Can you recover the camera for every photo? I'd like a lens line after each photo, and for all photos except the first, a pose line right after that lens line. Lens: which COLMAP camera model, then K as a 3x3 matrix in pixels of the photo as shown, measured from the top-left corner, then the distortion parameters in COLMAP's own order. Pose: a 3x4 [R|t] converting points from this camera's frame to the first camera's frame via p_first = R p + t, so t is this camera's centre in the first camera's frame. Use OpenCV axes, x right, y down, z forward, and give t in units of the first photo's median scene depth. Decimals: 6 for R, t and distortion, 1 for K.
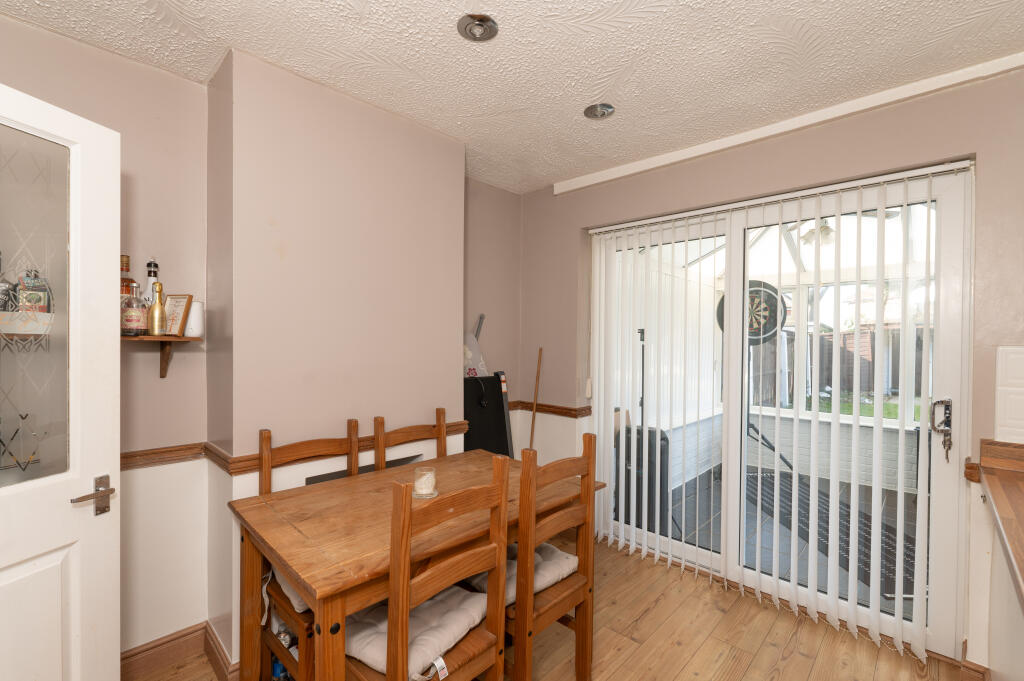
lens RADIAL K [[453.9, 0, 513.0], [0, 453.9, 343.6], [0, 0, 1]] dist [-0.001251, -0.000356]
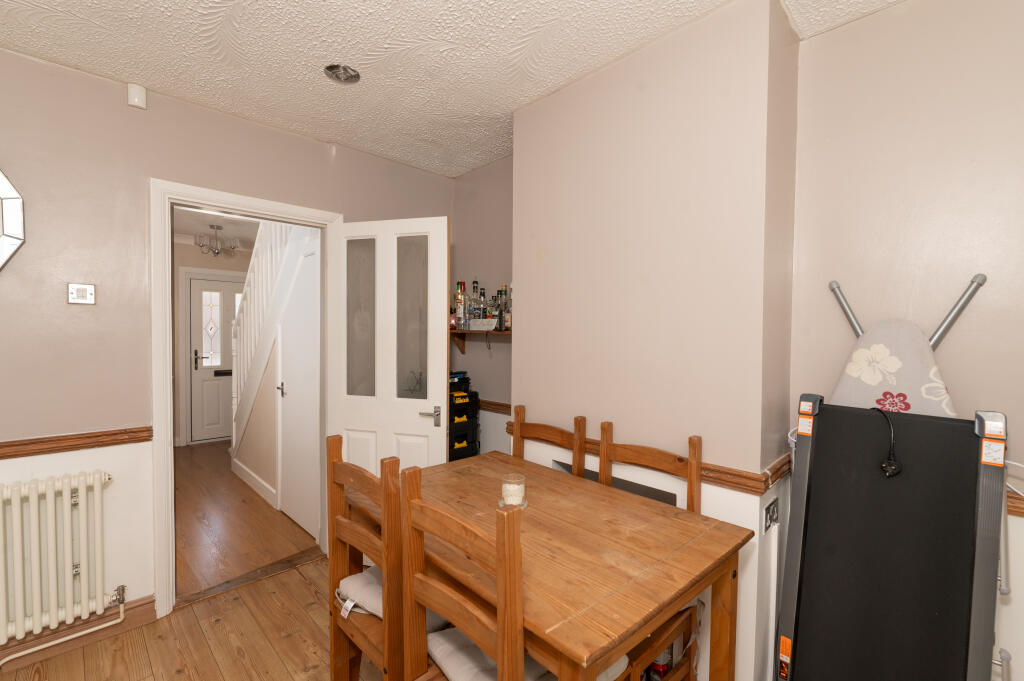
lens RADIAL K [[453.9, 0, 513.0], [0, 453.9, 343.6], [0, 0, 1]] dist [-0.001251, -0.000356]
pose [[-0.050341, 0.018647, -0.998558, 0.568164], [-0.012495, 0.999736, 0.019299, -0.002691], [0.998654, 0.013449, -0.050094, 0.852498]]
